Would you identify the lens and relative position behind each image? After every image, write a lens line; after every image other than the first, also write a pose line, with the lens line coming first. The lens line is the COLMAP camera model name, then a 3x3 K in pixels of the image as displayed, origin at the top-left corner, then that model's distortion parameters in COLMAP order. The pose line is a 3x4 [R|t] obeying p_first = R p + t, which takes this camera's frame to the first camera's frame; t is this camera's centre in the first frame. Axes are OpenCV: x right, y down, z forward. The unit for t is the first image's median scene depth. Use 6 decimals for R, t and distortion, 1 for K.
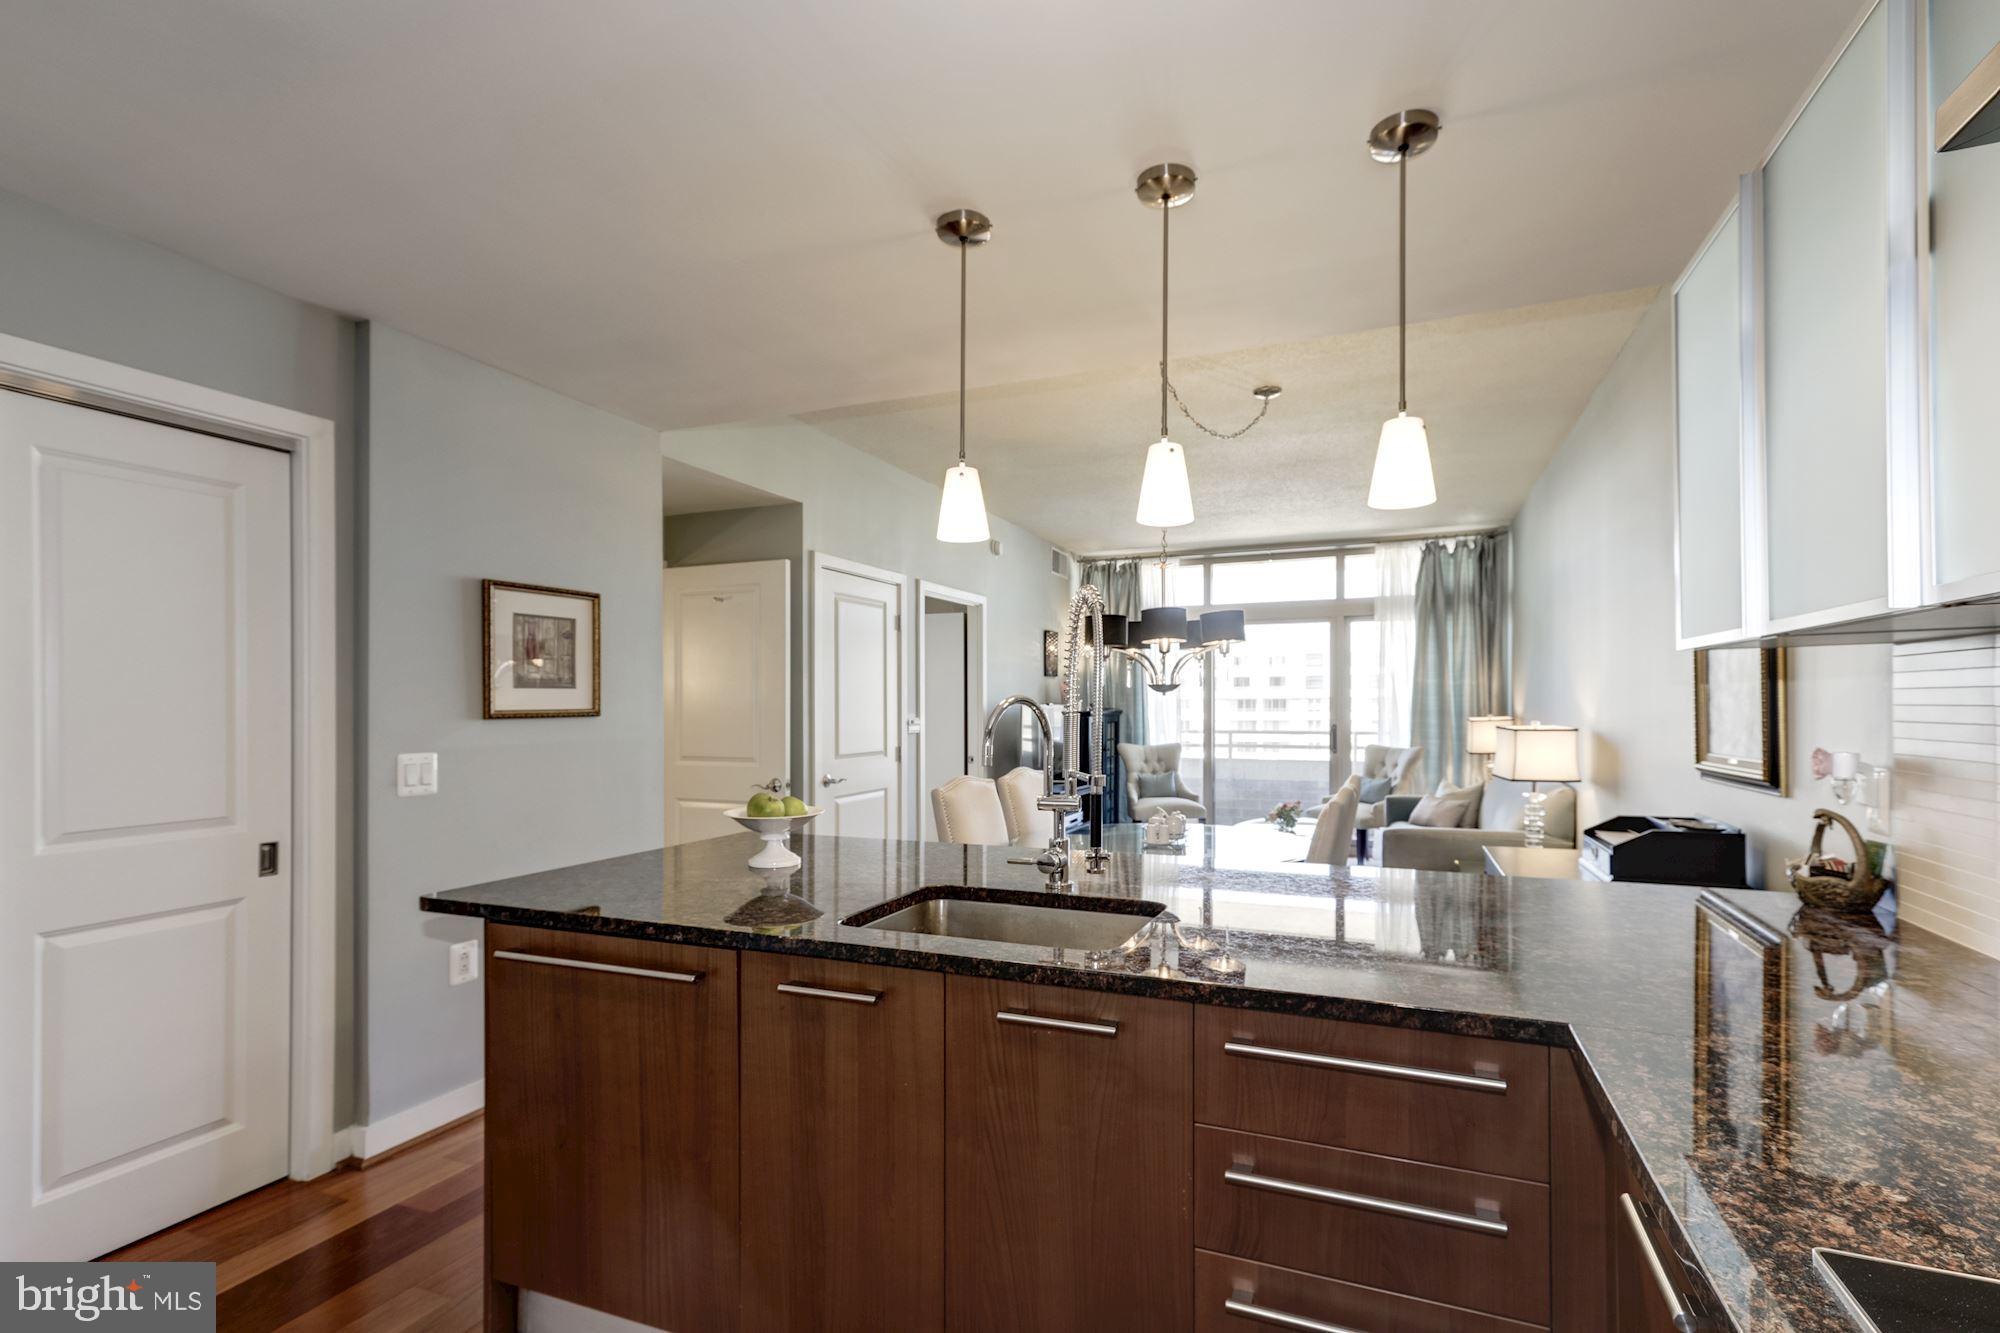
lens RADIAL K [[926.1, 0, 1002.8], [0, 926.1, 715.9], [0, 0, 1]] dist [0.044528, 0.000159]
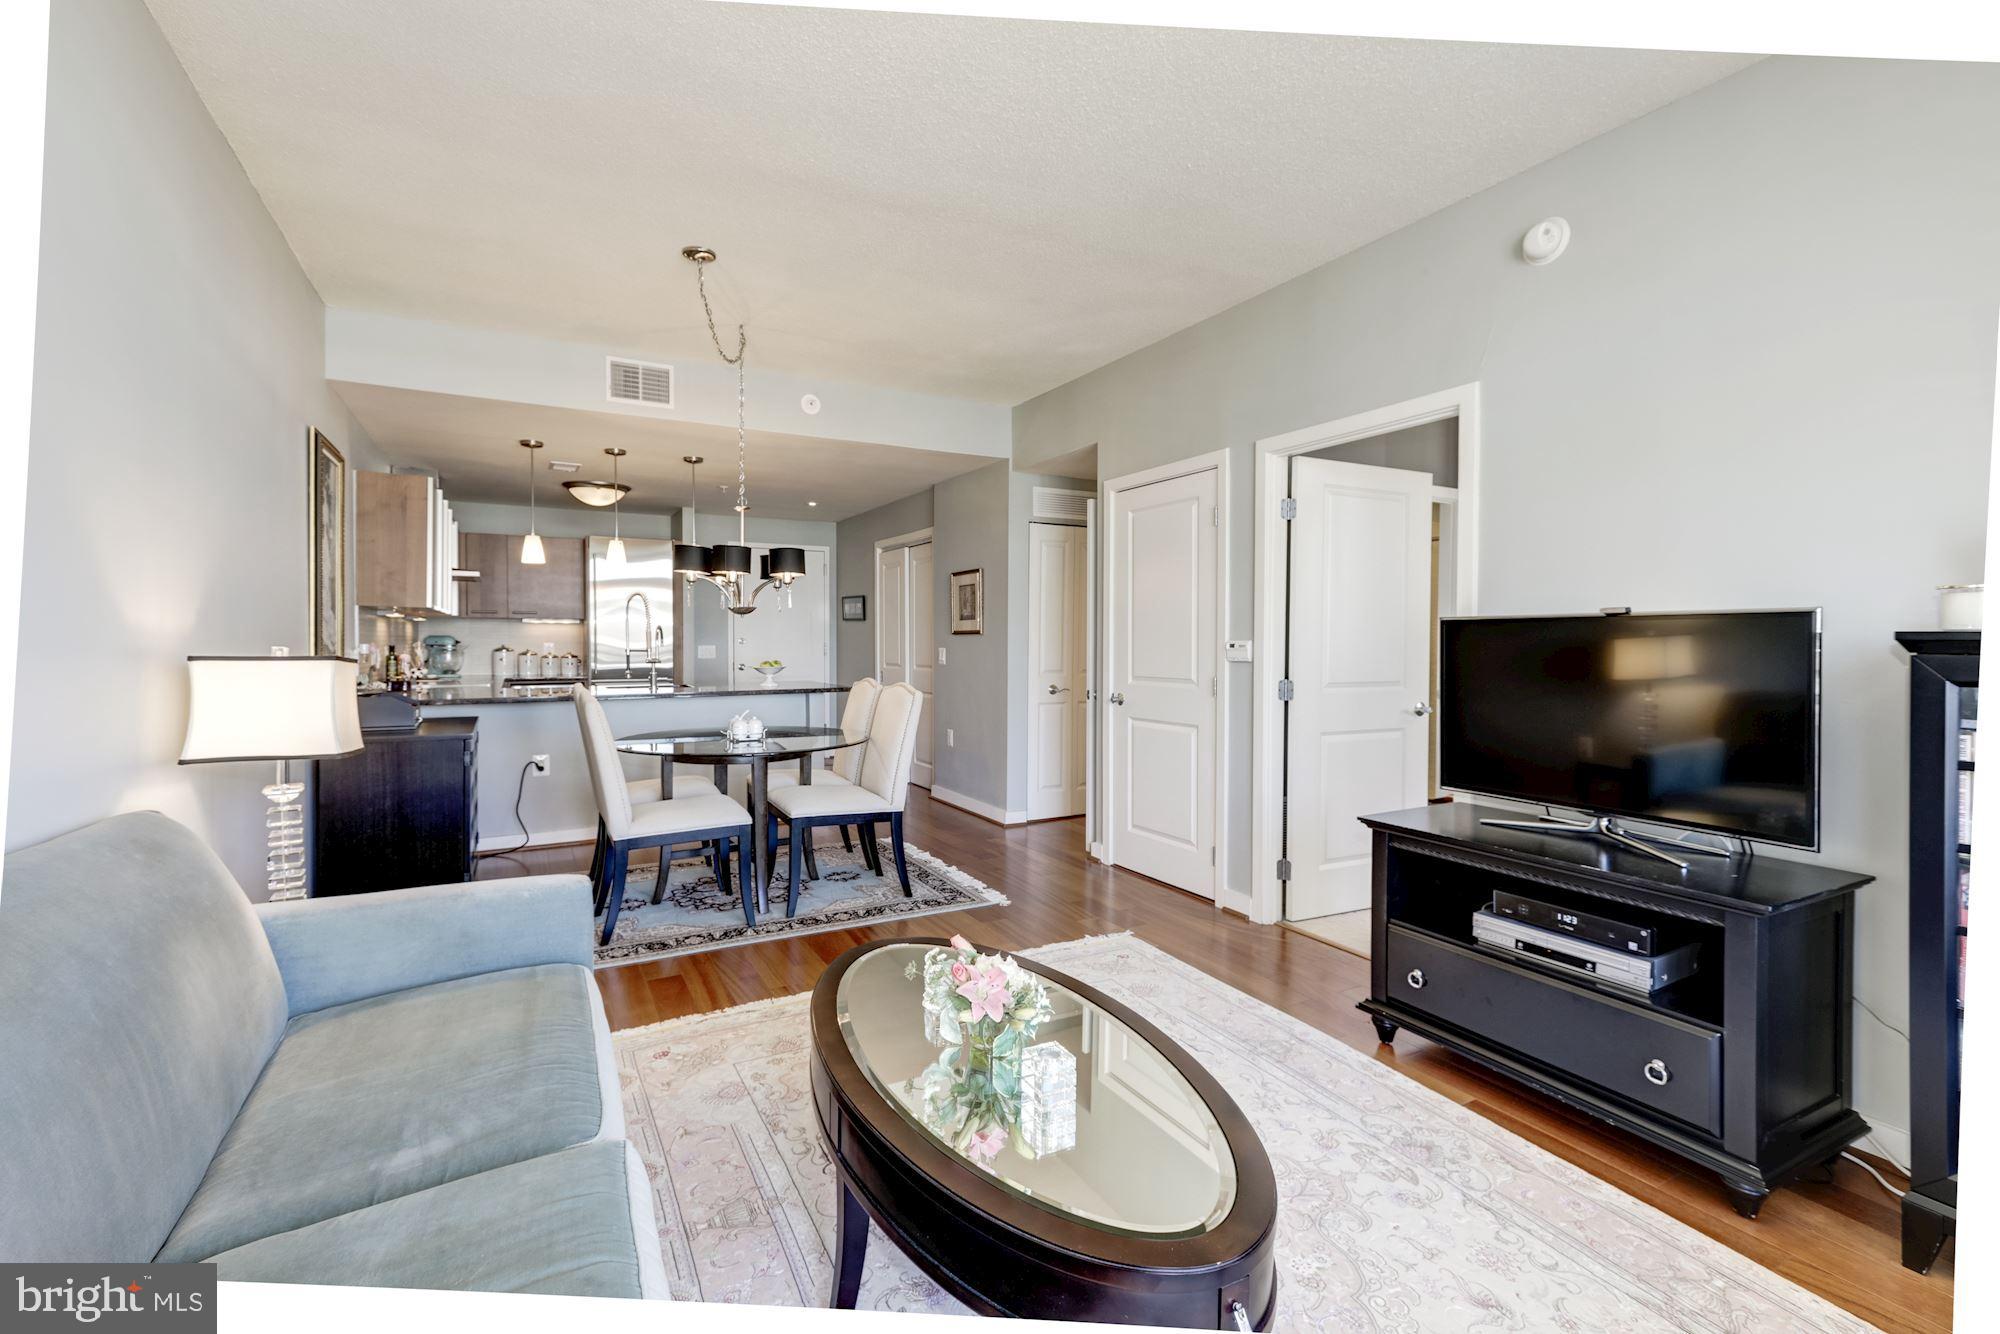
lens RADIAL K [[867.4, 0, 1015.6], [0, 867.4, 649.1], [0, 0, 1]] dist [0.011797, 0.000114]
pose [[-0.604937, 0.013693, -0.796156, 0.429991], [-0.006096, 0.999743, 0.021826, -0.003709], [0.796250, 0.018057, -0.604698, 0.995311]]
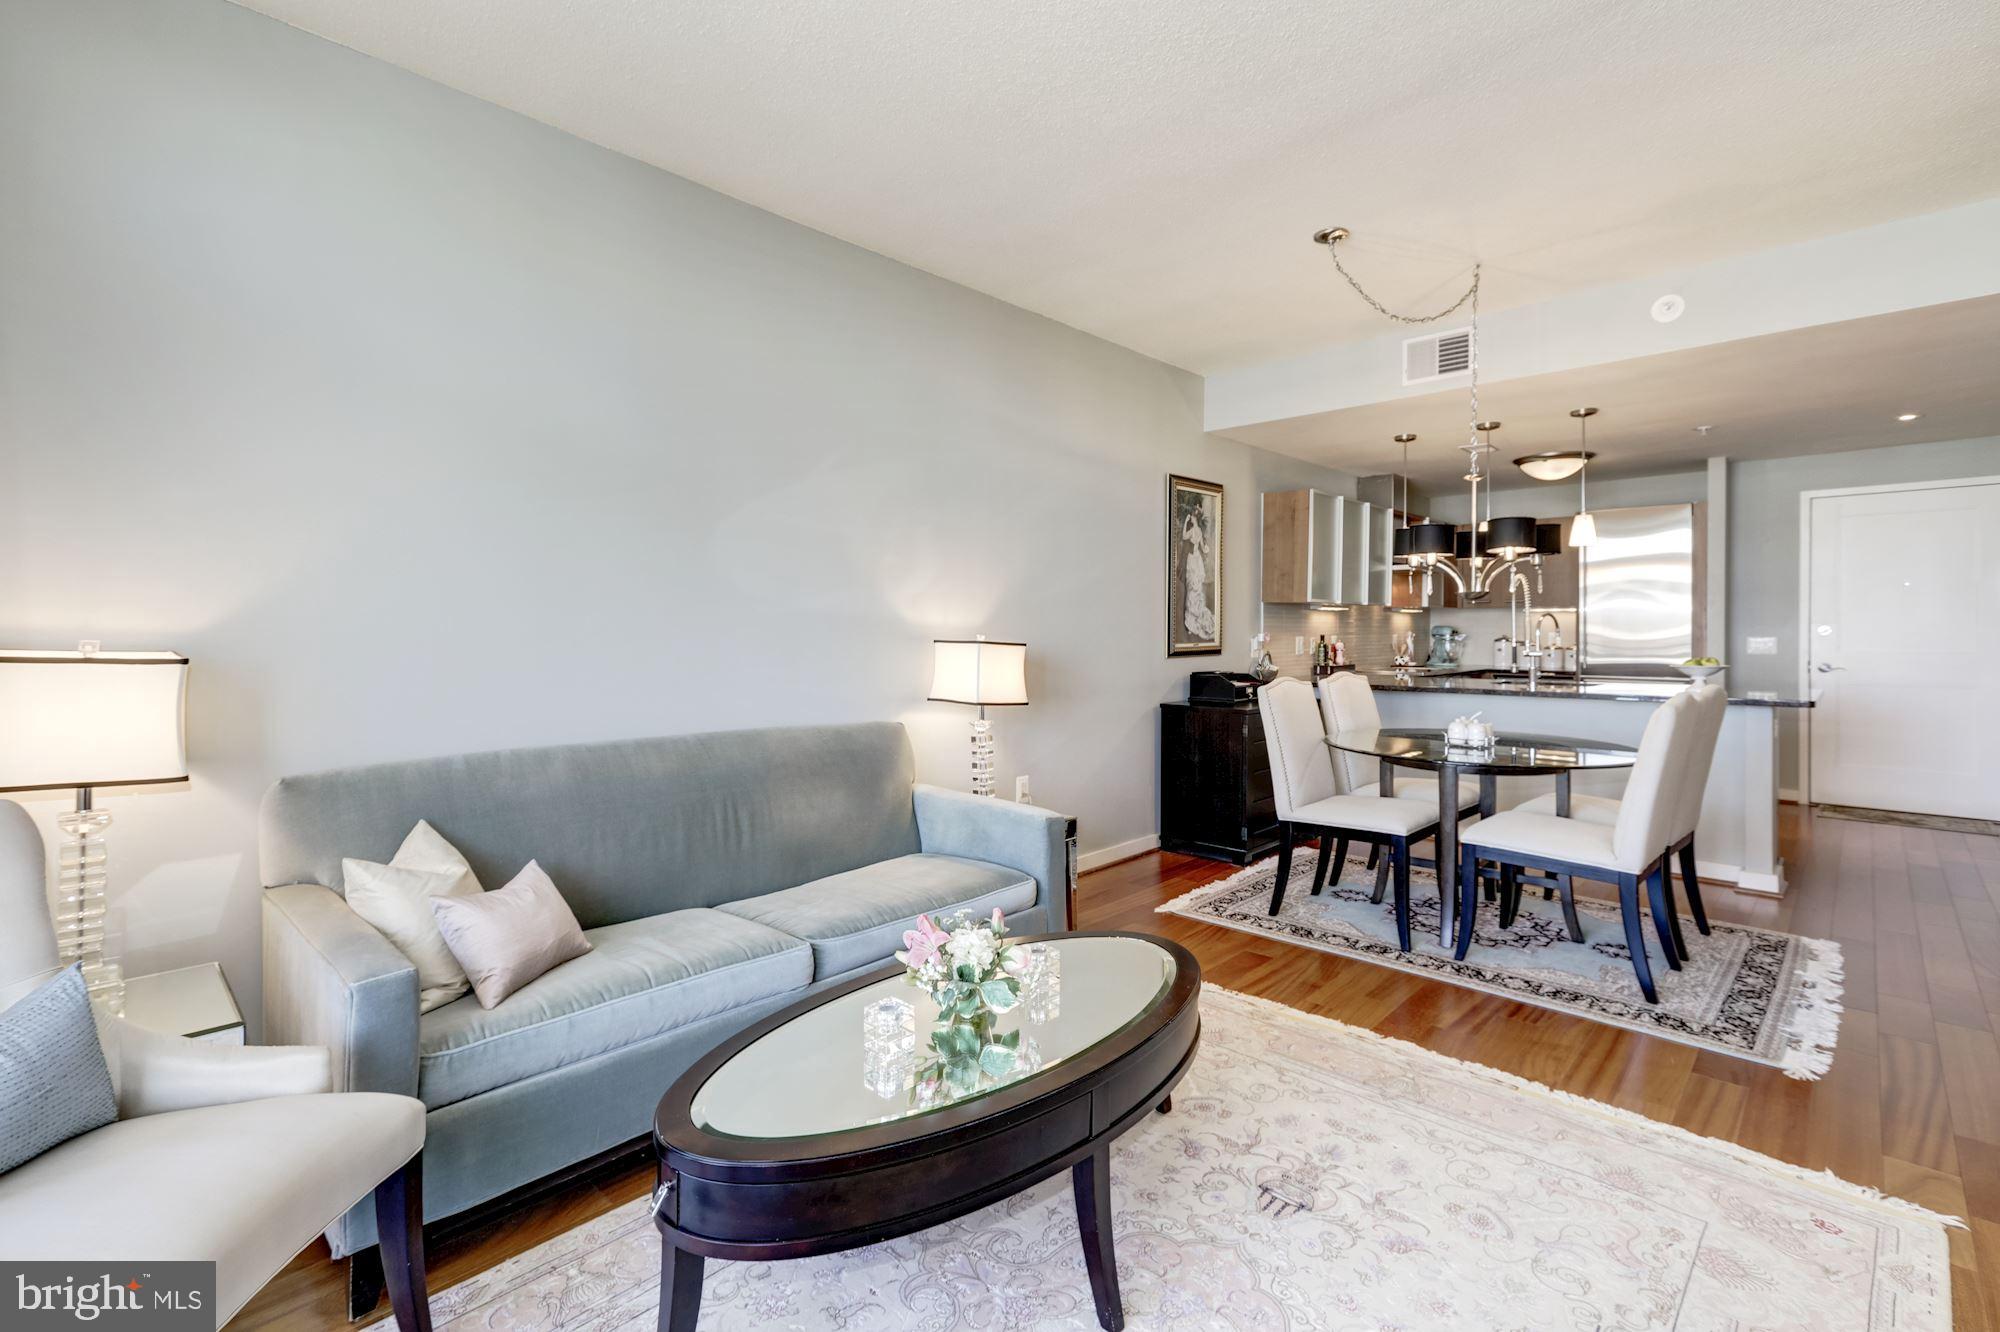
lens RADIAL K [[921.8, 0, 997.4], [0, 921.8, 633.1], [0, 0, 1]] dist [0.017612, 0.000635]
pose [[-0.940516, 0.005540, 0.339703, 0.164350], [0.010299, 0.999872, 0.012208, -0.003658], [-0.339592, 0.014980, -0.940453, 1.089500]]
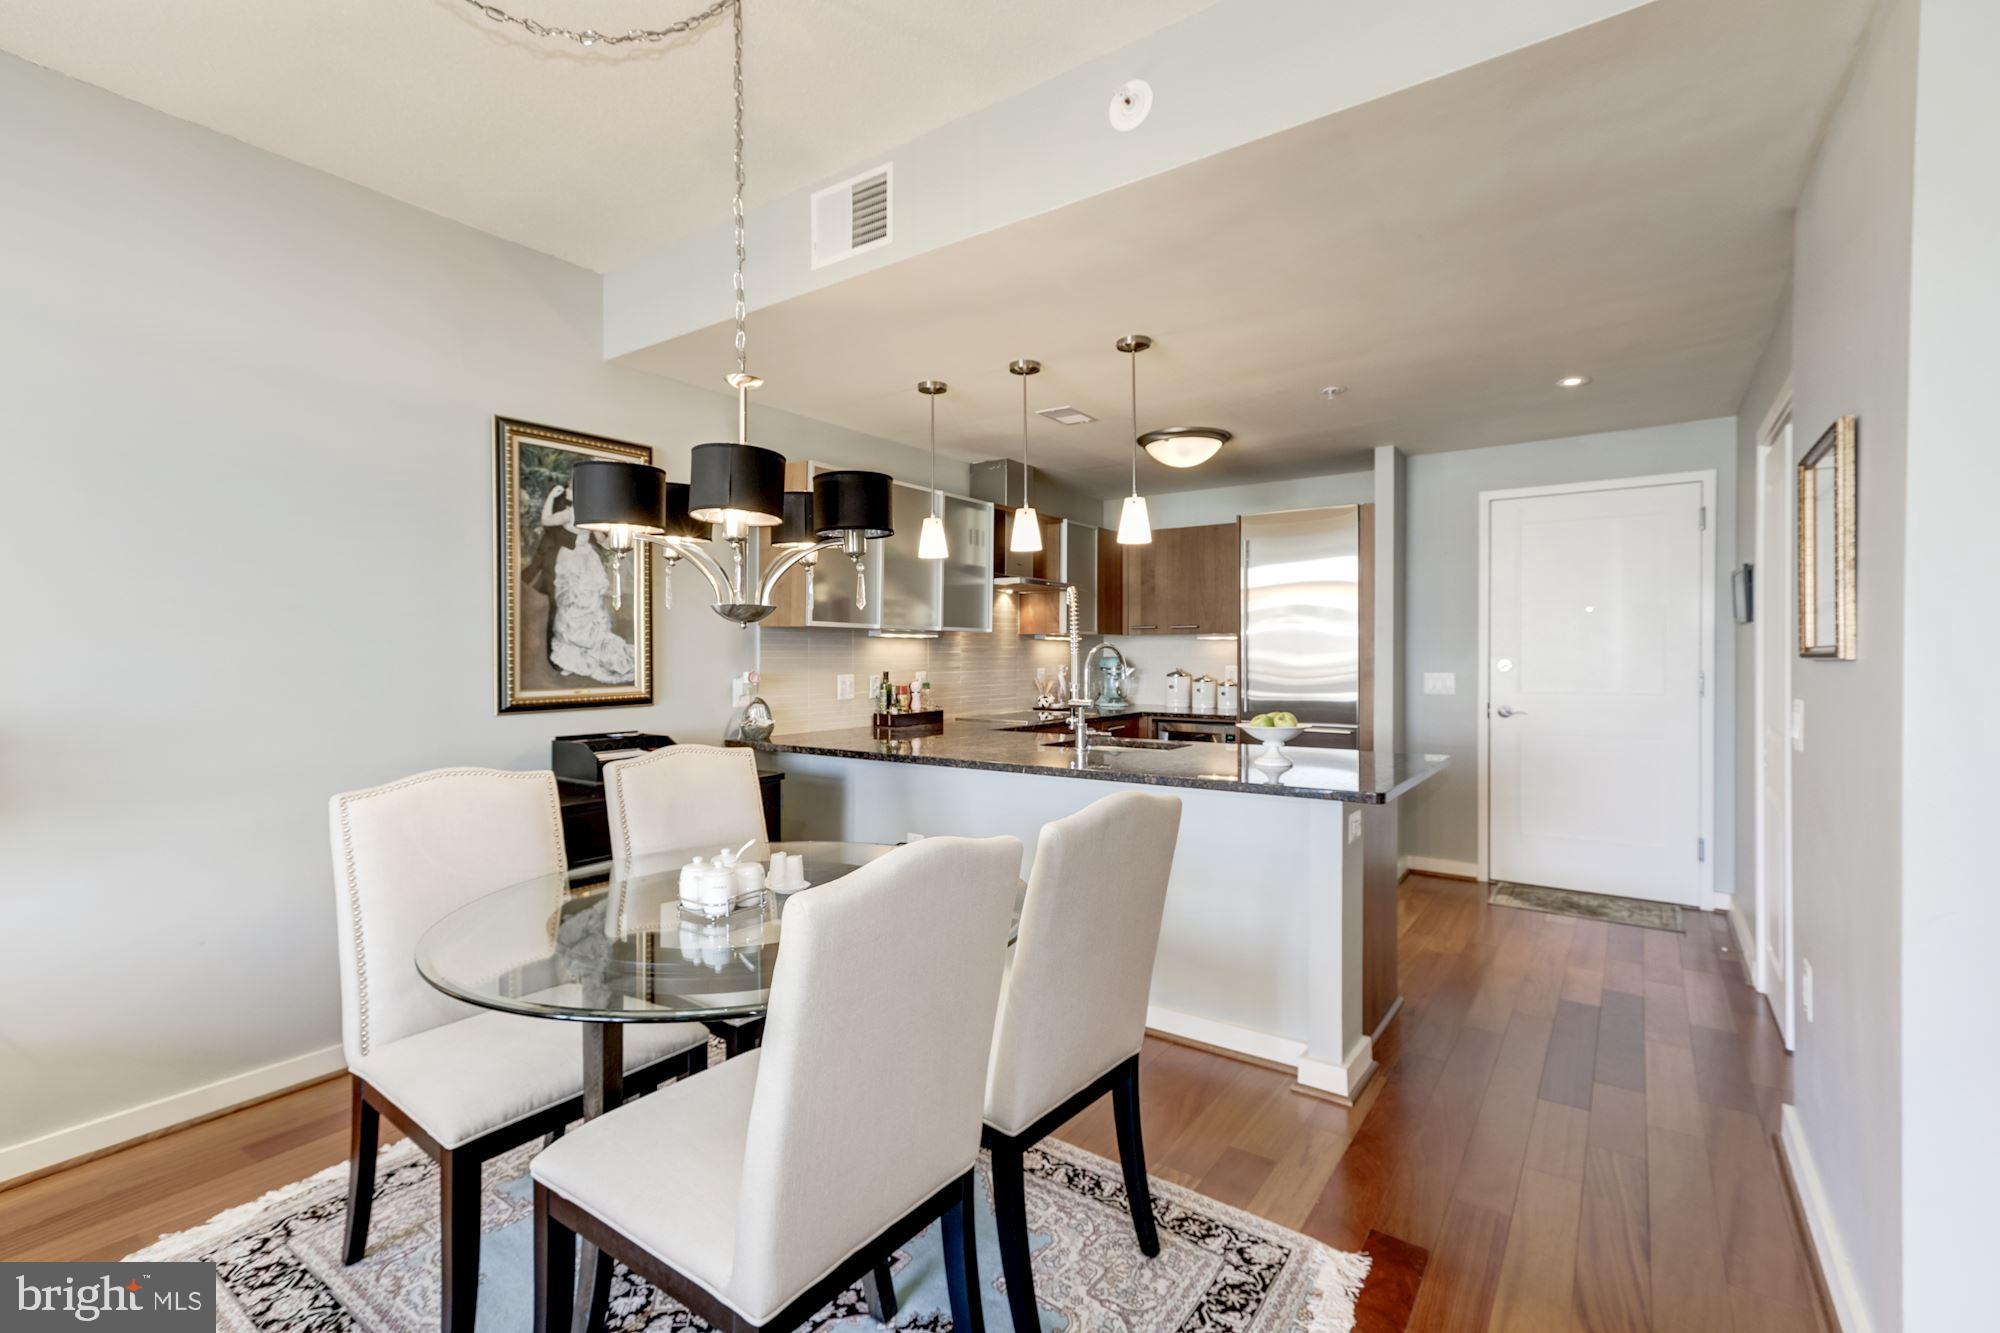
lens RADIAL K [[894.0, 0, 1000.4], [0, 894.0, 654.3], [0, 0, 1]] dist [0.014655, 0.000392]
pose [[-0.977567, 0.006042, 0.210536, -0.034867], [0.008445, 0.999909, 0.010517, -0.005848], [-0.210453, 0.012059, -0.977530, 0.748949]]
